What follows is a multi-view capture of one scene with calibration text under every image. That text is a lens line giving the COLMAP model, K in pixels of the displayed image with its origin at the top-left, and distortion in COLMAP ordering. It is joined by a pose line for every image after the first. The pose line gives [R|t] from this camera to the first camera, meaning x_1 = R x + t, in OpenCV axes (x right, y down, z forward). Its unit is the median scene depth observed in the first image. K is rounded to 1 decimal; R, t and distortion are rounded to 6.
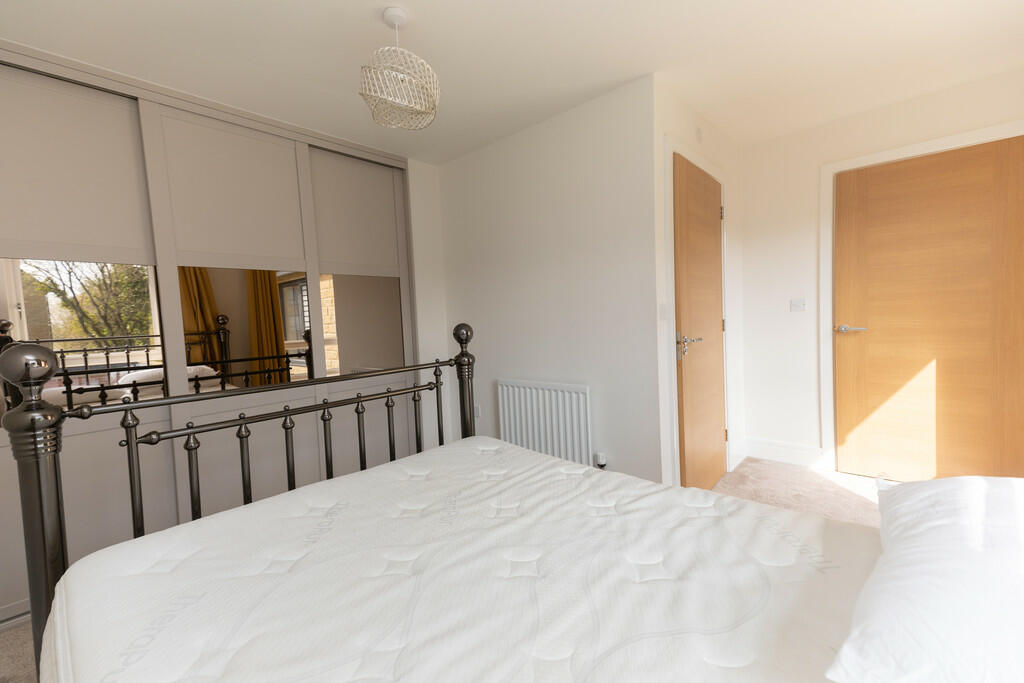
lens RADIAL K [[444.6, 0, 507.2], [0, 444.6, 341.7], [0, 0, 1]] dist [0.014853, -0.000366]
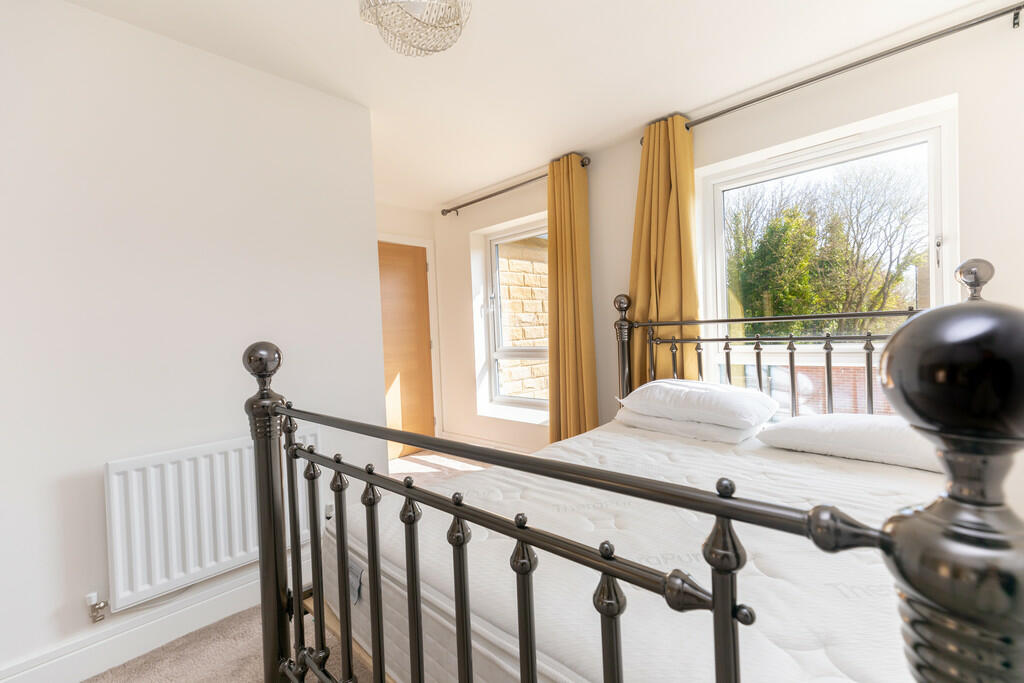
lens RADIAL K [[444.6, 0, 507.2], [0, 444.6, 341.7], [0, 0, 1]] dist [0.014853, -0.000366]
pose [[0.018947, 0.021602, 0.999587, -0.669402], [0.102595, 0.994447, -0.023435, 0.005210], [-0.994543, 0.102997, 0.016625, 0.670669]]
